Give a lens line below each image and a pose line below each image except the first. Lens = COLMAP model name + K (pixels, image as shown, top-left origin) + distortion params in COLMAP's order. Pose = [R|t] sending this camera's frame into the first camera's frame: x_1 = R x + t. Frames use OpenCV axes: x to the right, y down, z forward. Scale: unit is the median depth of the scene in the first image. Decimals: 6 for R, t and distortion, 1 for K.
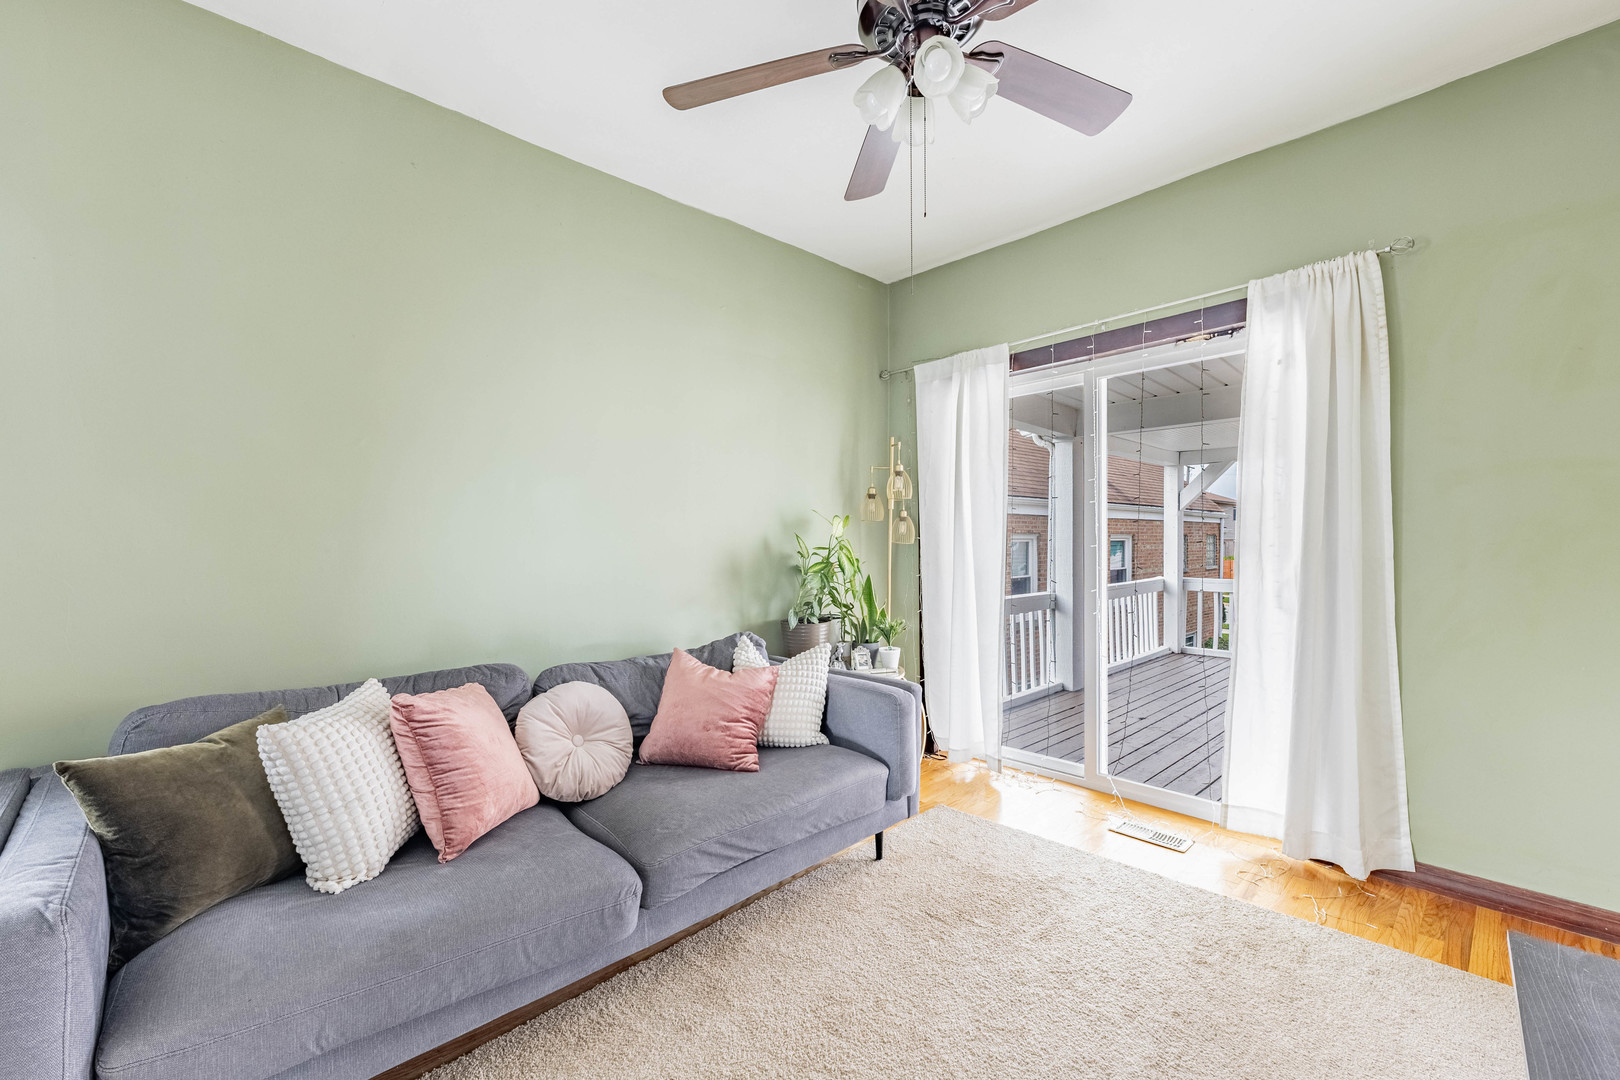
lens RADIAL K [[677.8, 0, 805.3], [0, 677.8, 560.8], [0, 0, 1]] dist [0.002244, 0.000287]
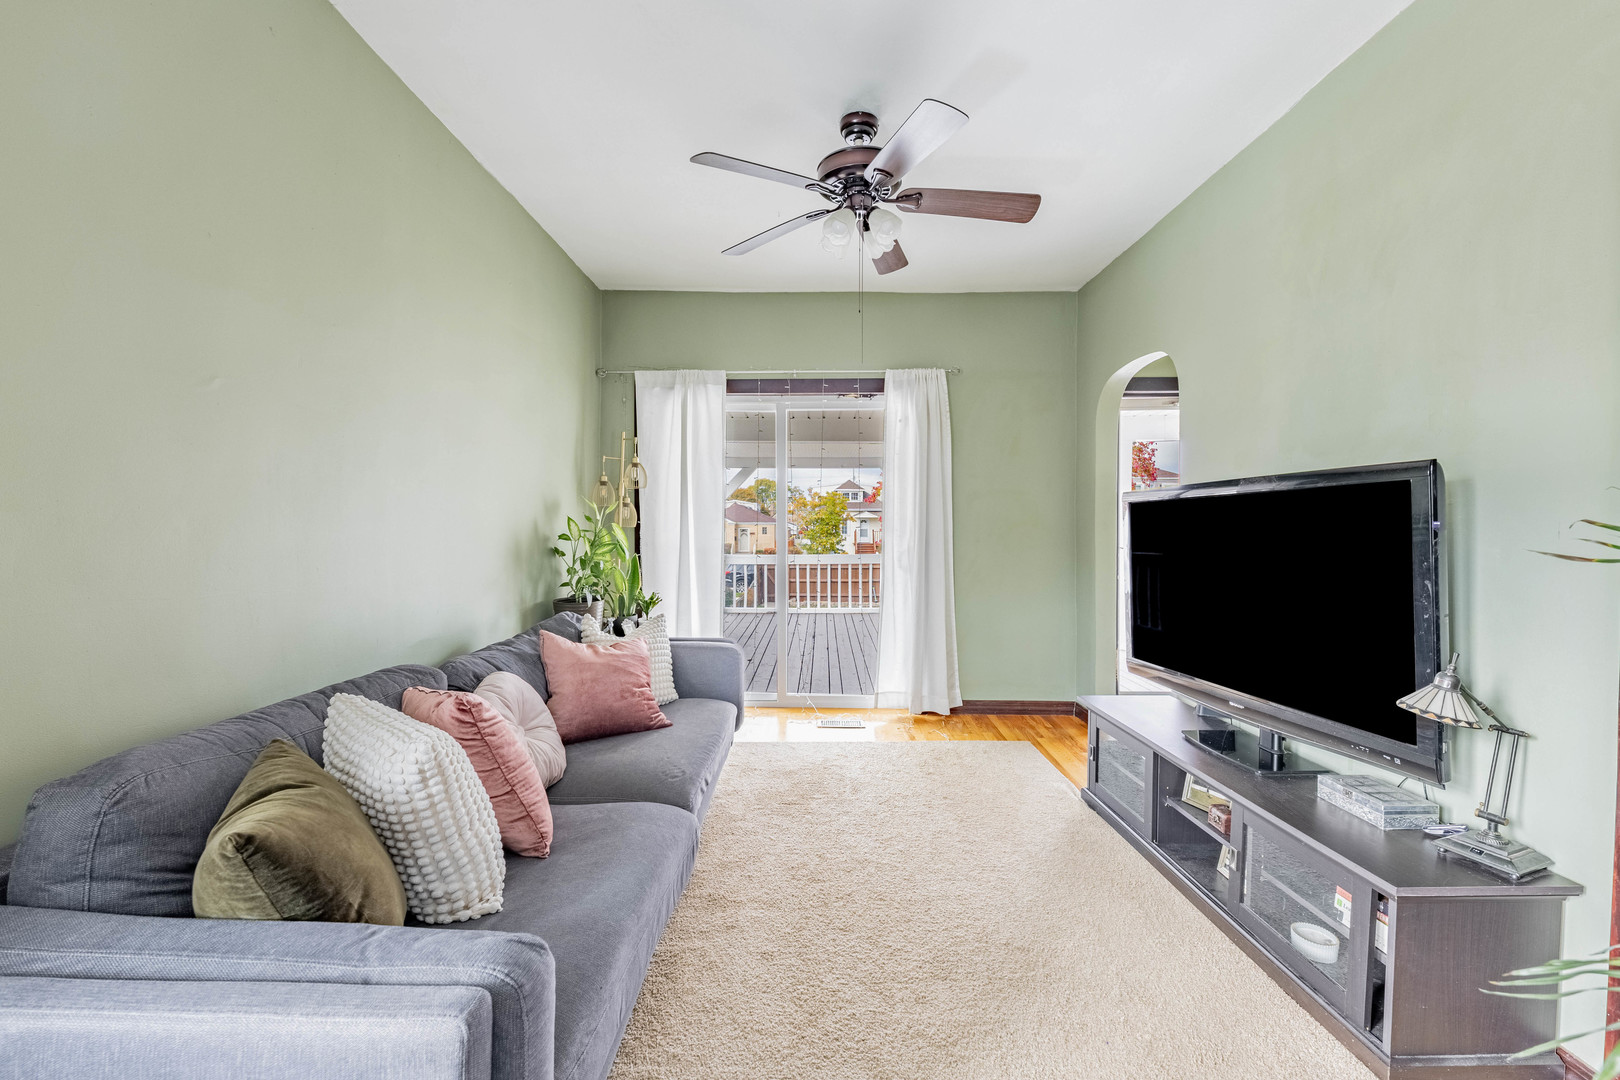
lens RADIAL K [[683.4, 0, 784.0], [0, 683.4, 527.4], [0, 0, 1]] dist [0.001734, 0.000087]
pose [[0.685321, 0.006768, 0.728210, -0.718424], [0.010660, 0.999756, -0.019324, 0.000187], [-0.728163, 0.021006, 0.685082, 0.056555]]
